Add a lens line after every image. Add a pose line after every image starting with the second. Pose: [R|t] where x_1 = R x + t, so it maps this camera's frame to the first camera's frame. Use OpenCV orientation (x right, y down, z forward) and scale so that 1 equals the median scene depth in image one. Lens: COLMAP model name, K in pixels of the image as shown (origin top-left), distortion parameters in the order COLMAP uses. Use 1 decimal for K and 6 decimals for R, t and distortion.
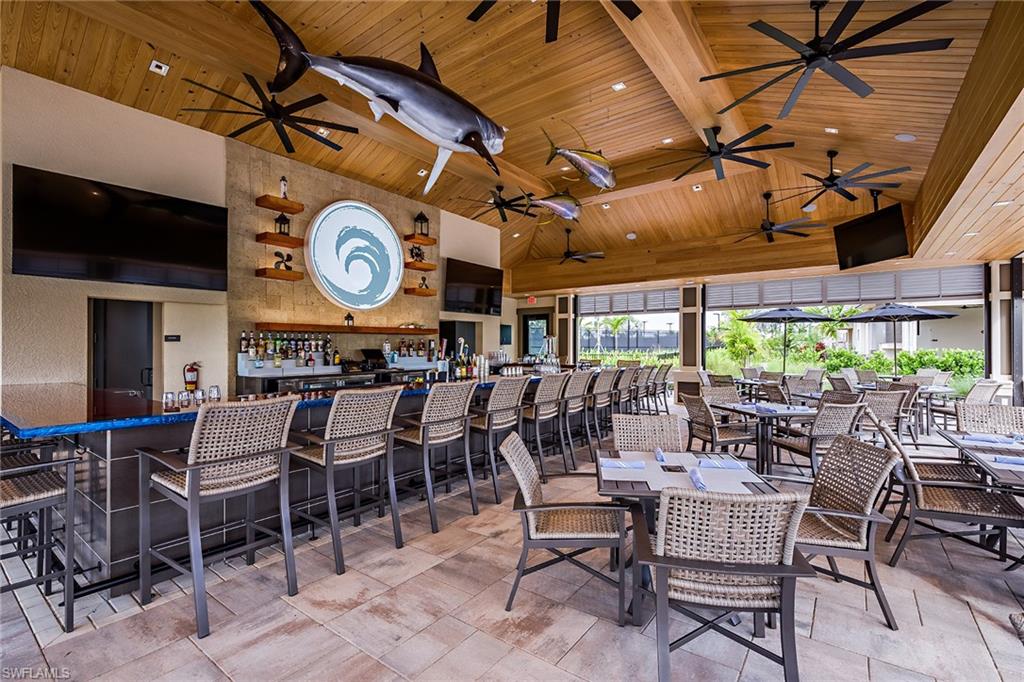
lens RADIAL K [[459.3, 0, 512.9], [0, 459.3, 344.3], [0, 0, 1]] dist [-0.002468, -0.000117]
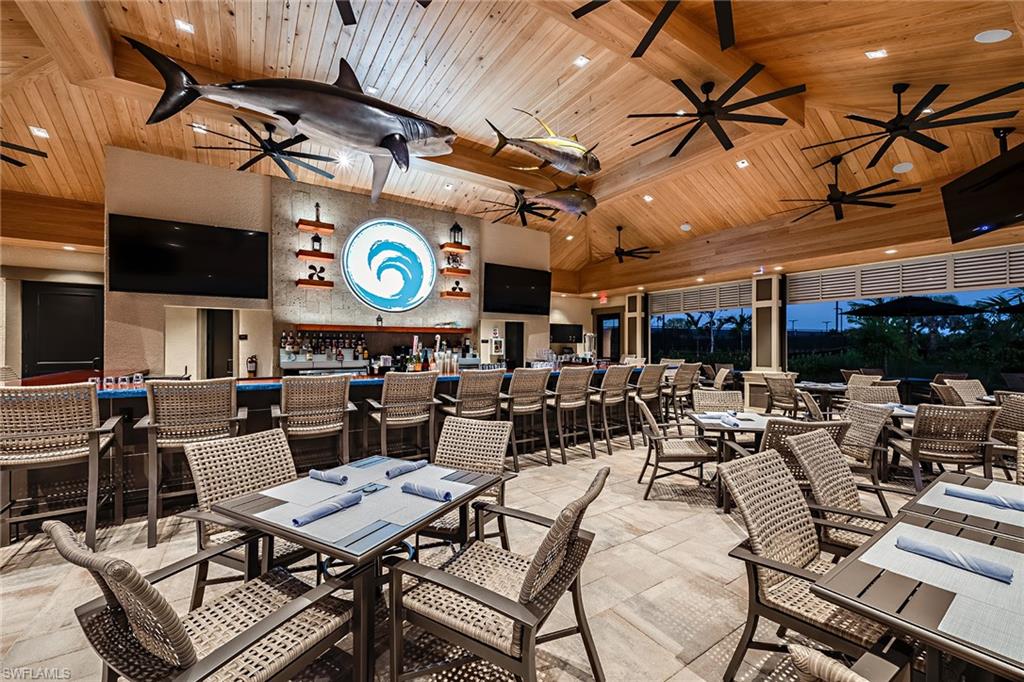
lens RADIAL K [[404.1, 0, 513.0], [0, 404.1, 343.1], [0, 0, 1]] dist [-0.002506, -0.000471]
pose [[0.941070, -0.000742, -0.338210, 0.291640], [-0.000206, 0.999996, -0.002769, 0.005545], [0.338211, 0.002676, 0.941067, 0.148459]]
